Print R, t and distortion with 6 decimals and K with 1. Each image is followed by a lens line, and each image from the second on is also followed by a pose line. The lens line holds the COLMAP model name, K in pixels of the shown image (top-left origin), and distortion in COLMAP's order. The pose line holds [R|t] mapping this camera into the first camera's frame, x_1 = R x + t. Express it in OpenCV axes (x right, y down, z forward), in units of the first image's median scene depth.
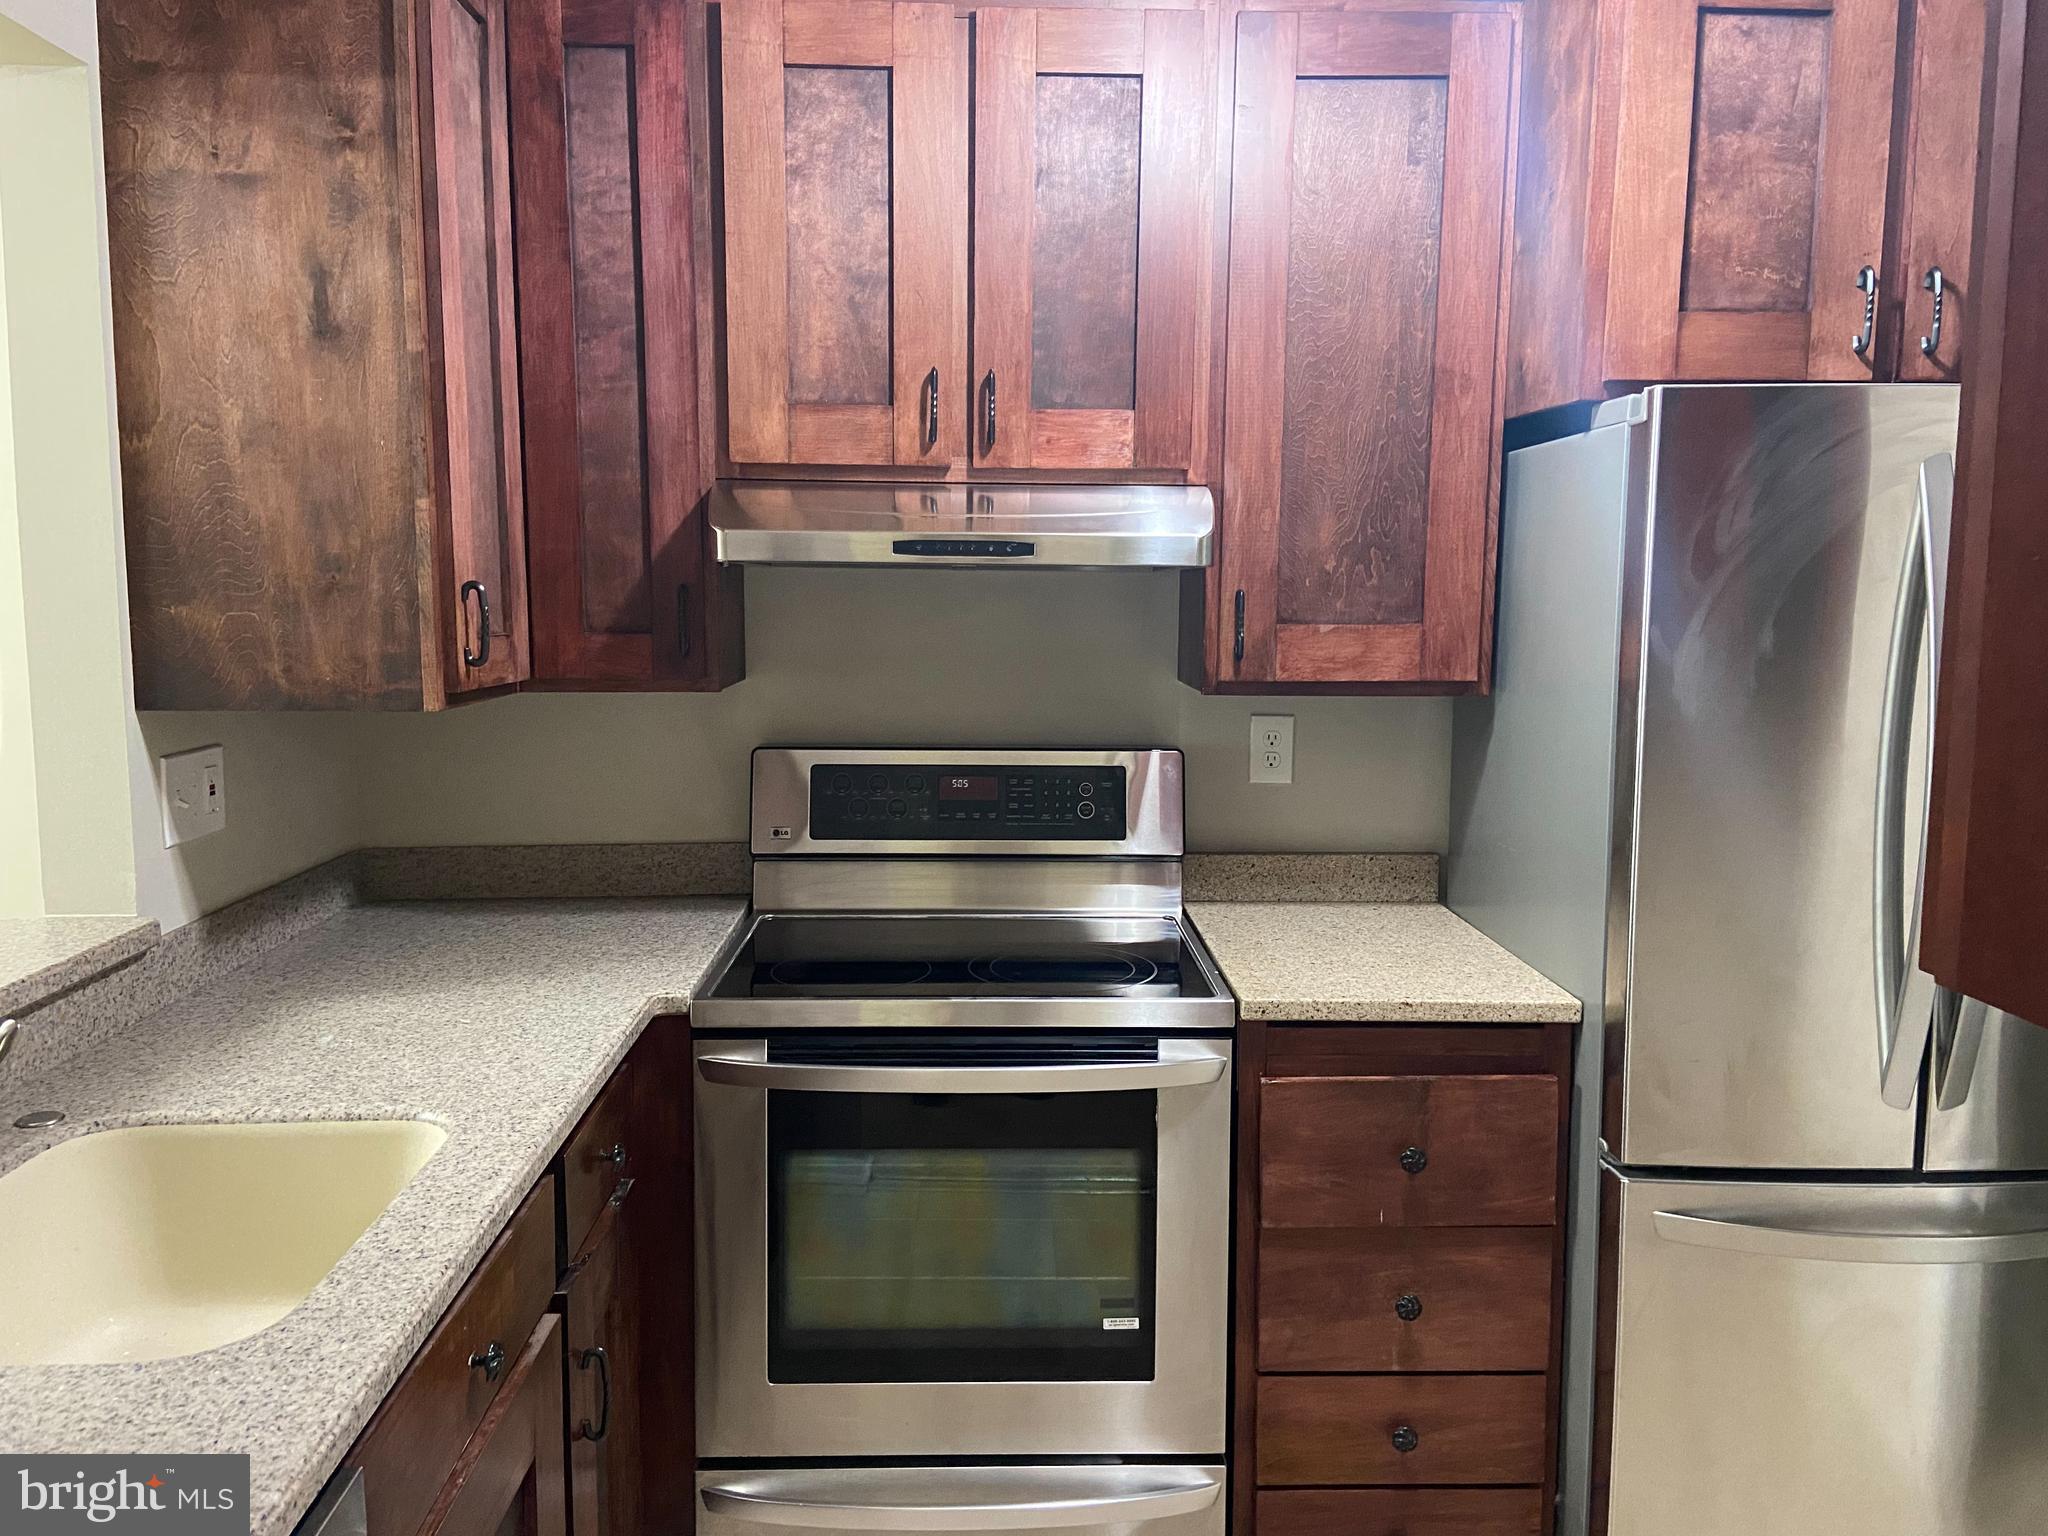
lens RADIAL K [[1550.0, 0, 1005.7], [0, 1550.0, 747.8], [0, 0, 1]] dist [0.101445, -0.117879]
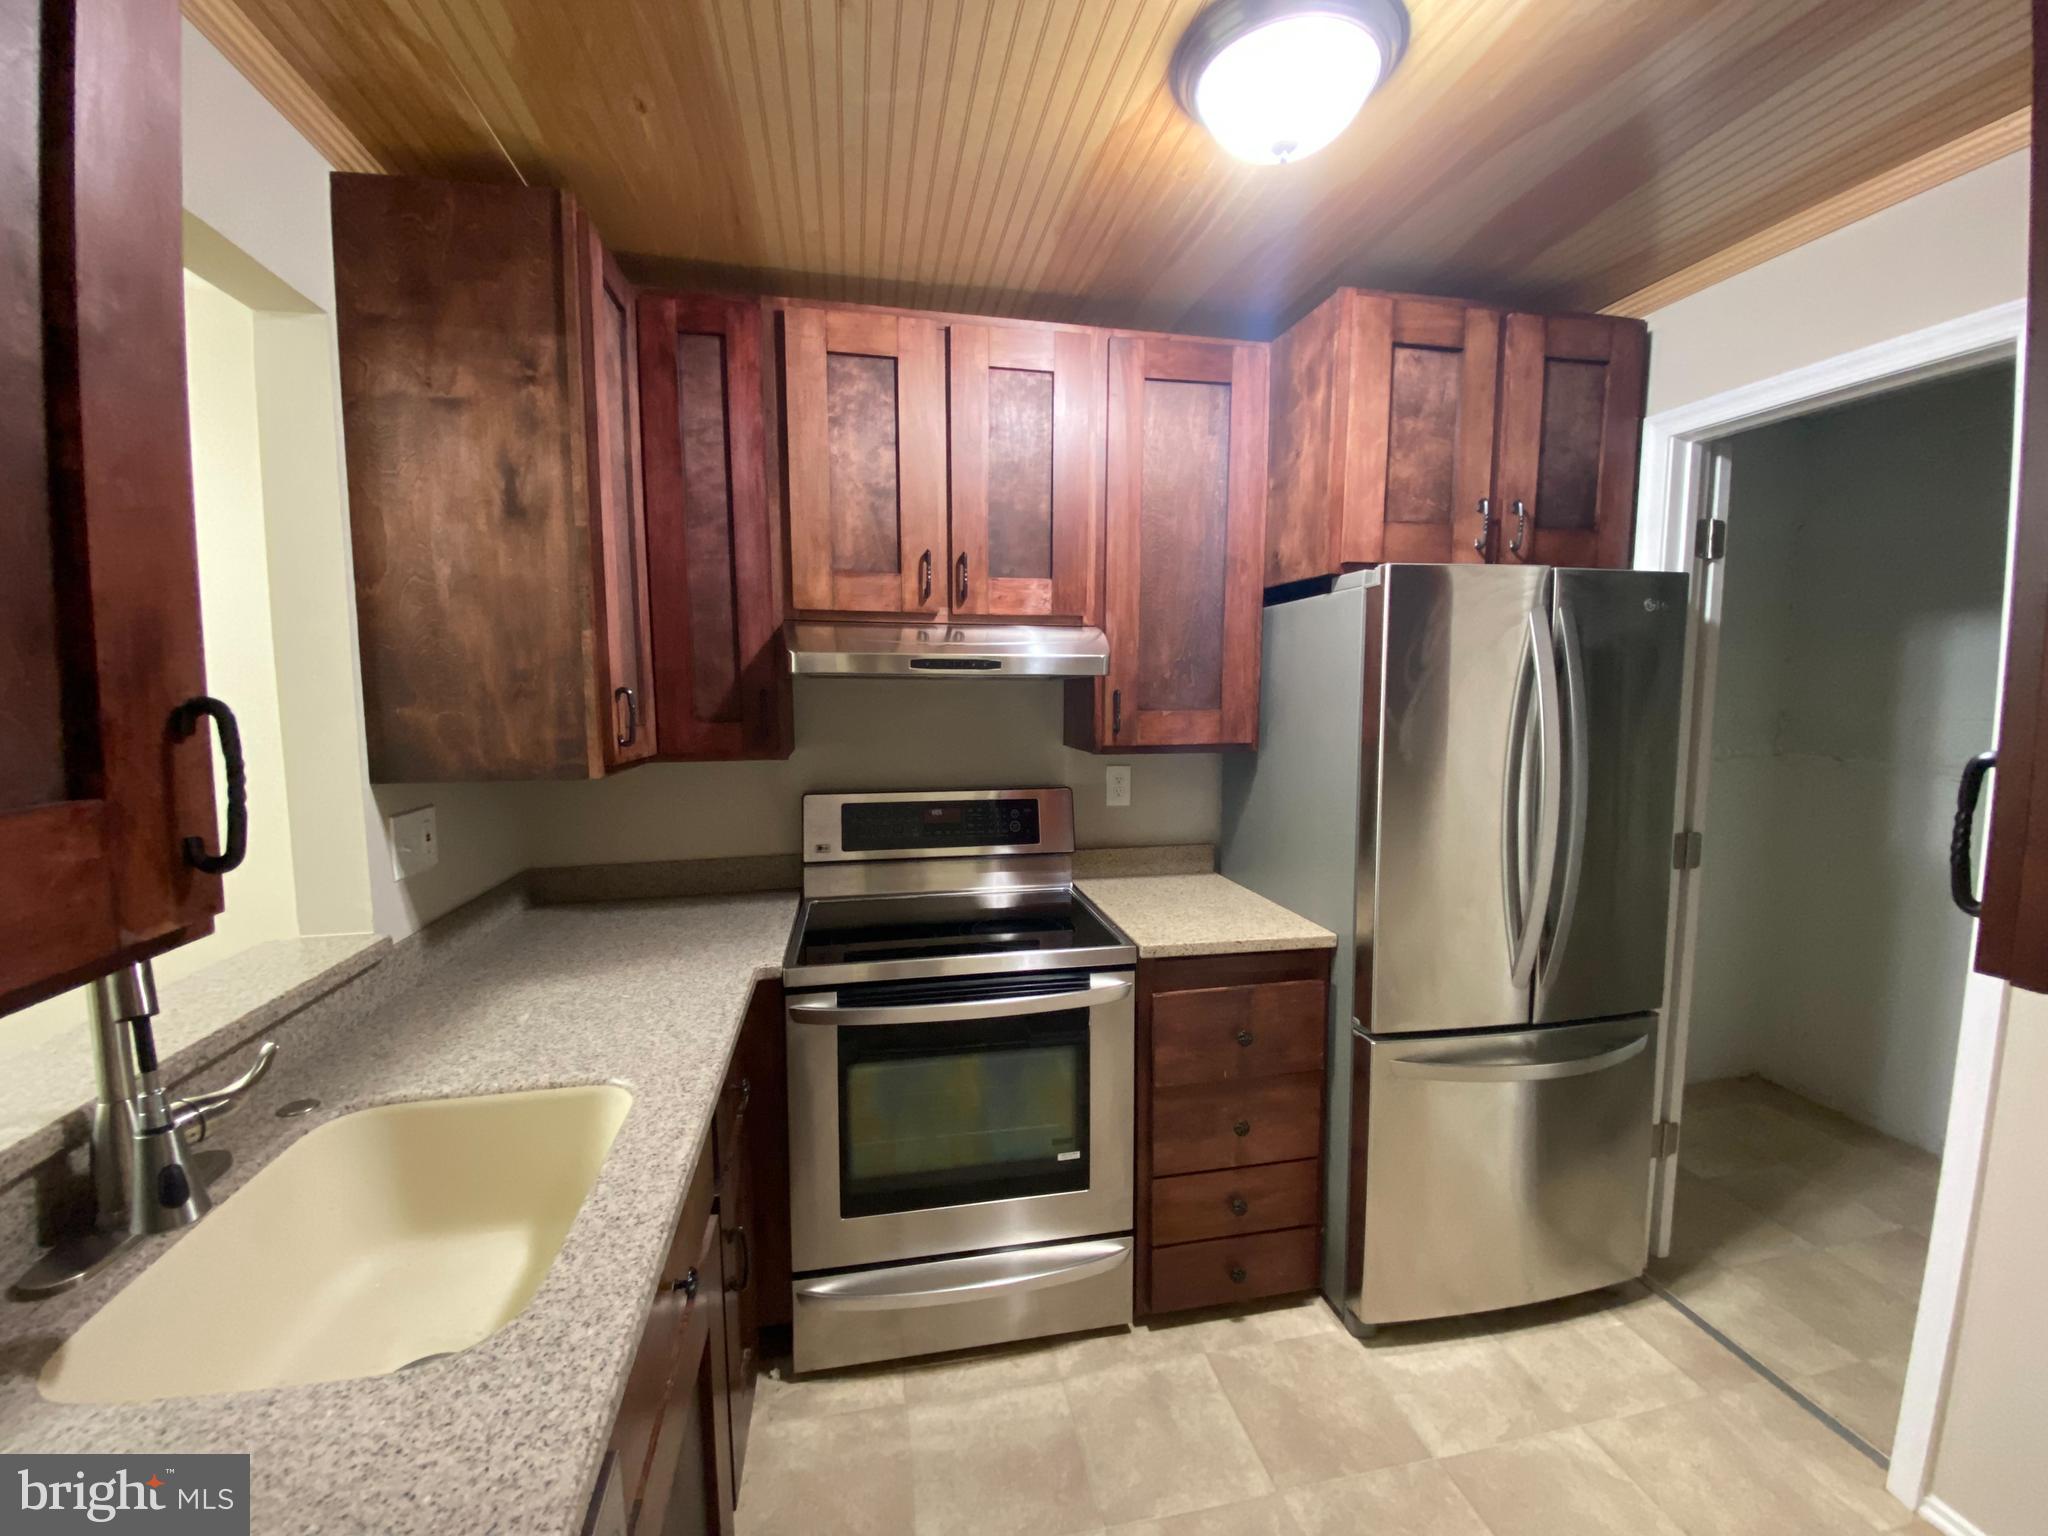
lens RADIAL K [[843.0, 0, 1024.0], [0, 843.0, 768.0], [0, 0, 1]] dist [0.023215, -0.019519]
pose [[0.986511, -0.024116, 0.161907, -0.102413], [0.026484, 0.999571, -0.012481, -0.012603], [-0.161536, 0.016600, 0.986727, 0.169764]]
